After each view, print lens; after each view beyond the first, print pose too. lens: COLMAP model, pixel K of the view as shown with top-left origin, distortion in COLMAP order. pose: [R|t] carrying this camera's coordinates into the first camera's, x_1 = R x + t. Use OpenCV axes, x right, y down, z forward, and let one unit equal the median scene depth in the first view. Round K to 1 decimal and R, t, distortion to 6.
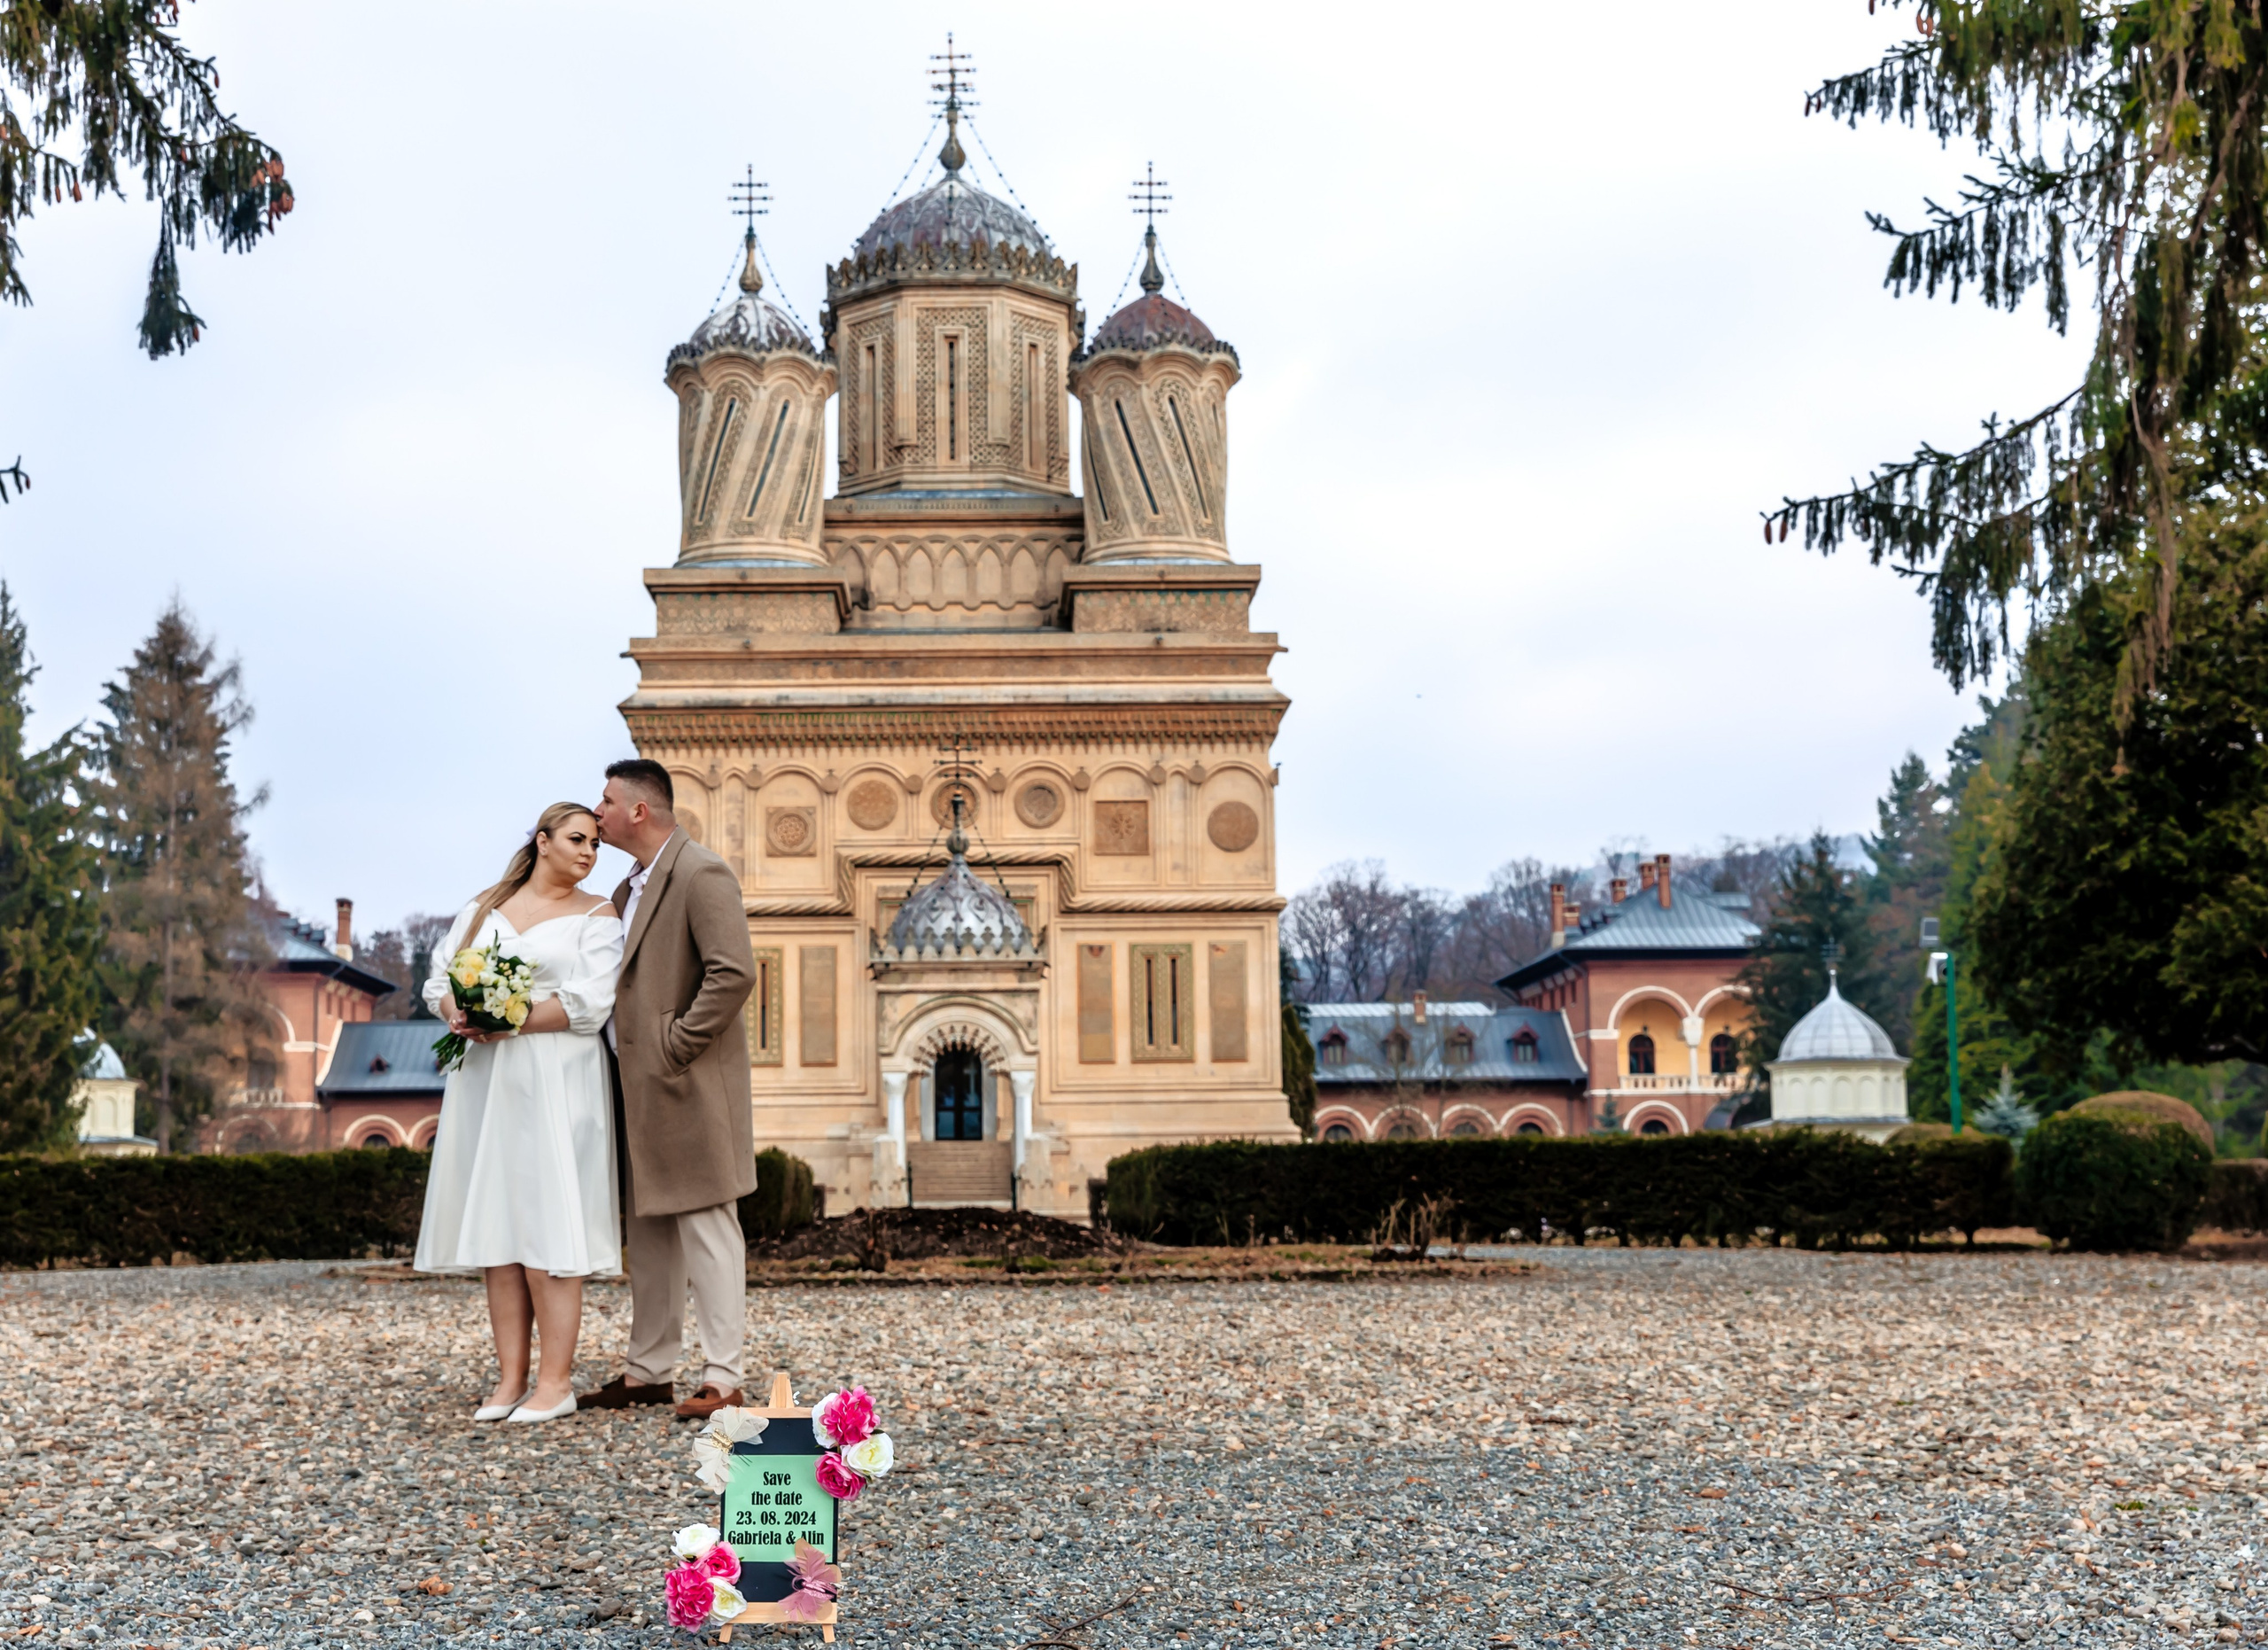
lens RADIAL K [[3129.4, 0, 1134.0], [0, 3129.4, 825.0], [0, 0, 1]] dist [-0.021139, -0.014218]
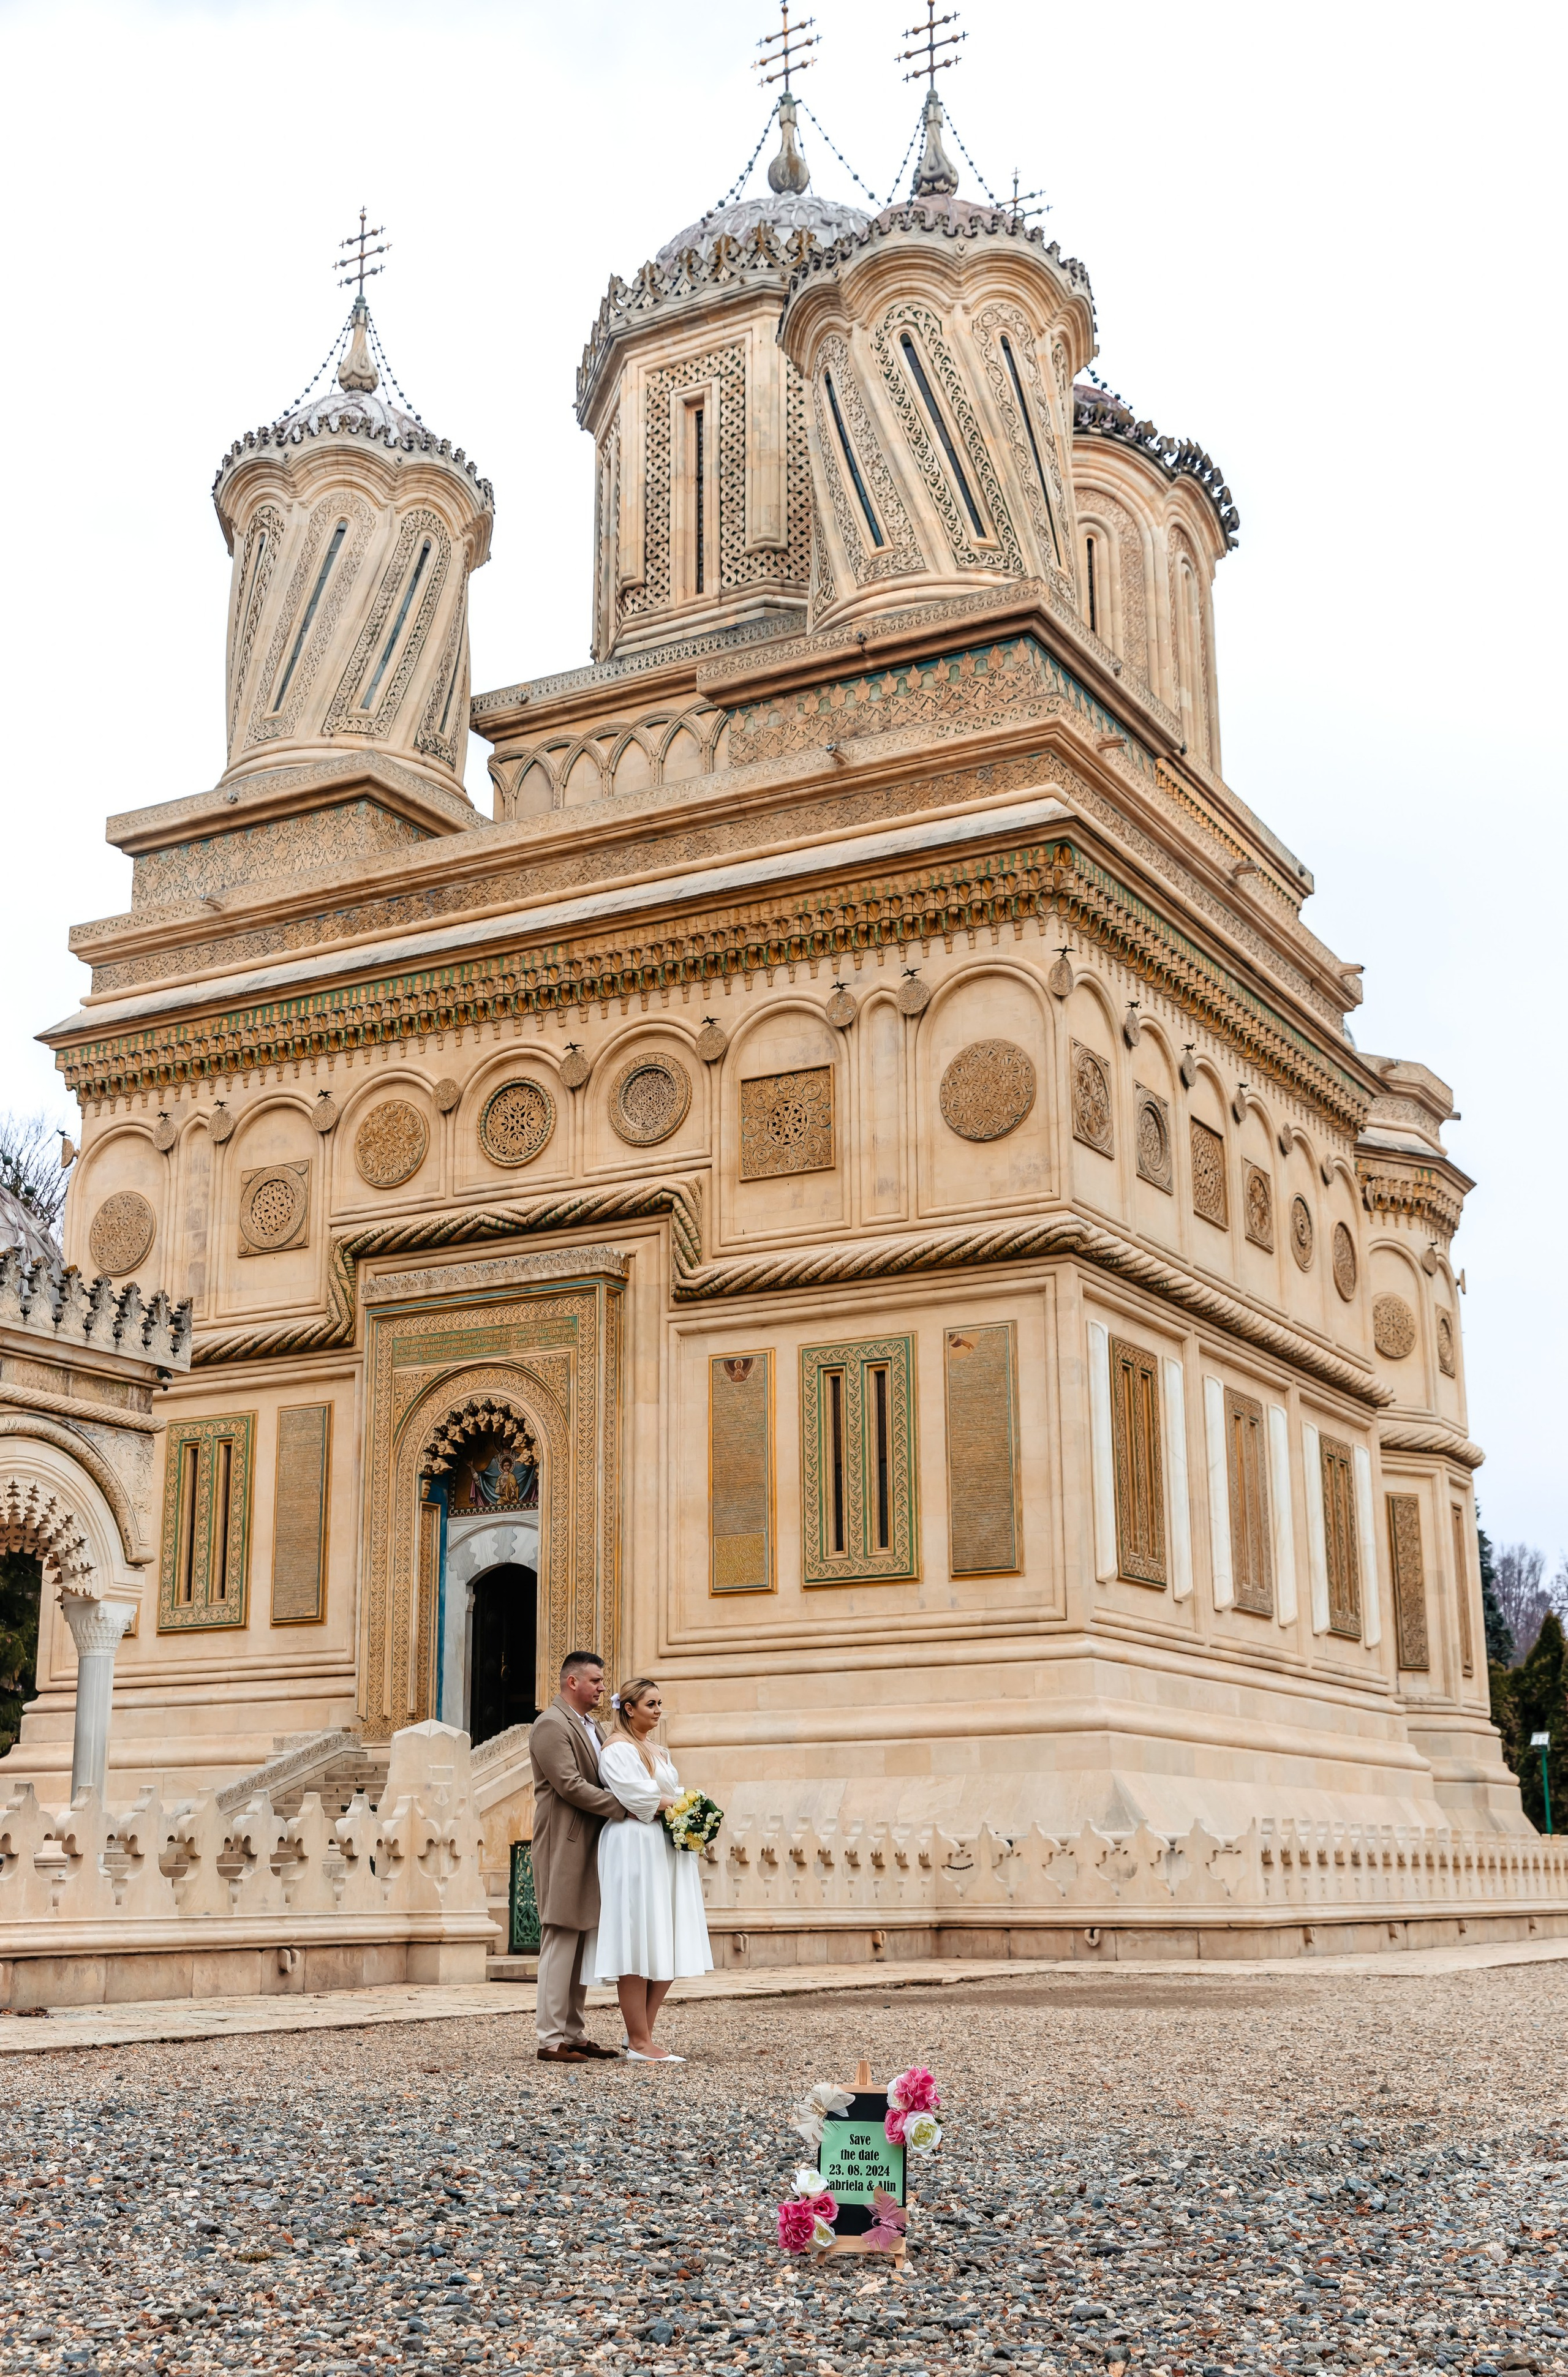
lens RADIAL K [[2689.6, 0, 784.0], [0, 2689.6, 1188.5], [0, 0, 1]] dist [0.017423, 0.019516]
pose [[0.854859, -0.125363, -0.503488, 0.213031], [0.060633, 0.987861, -0.143020, 0.073205], [0.515305, 0.091734, 0.852083, 0.629843]]
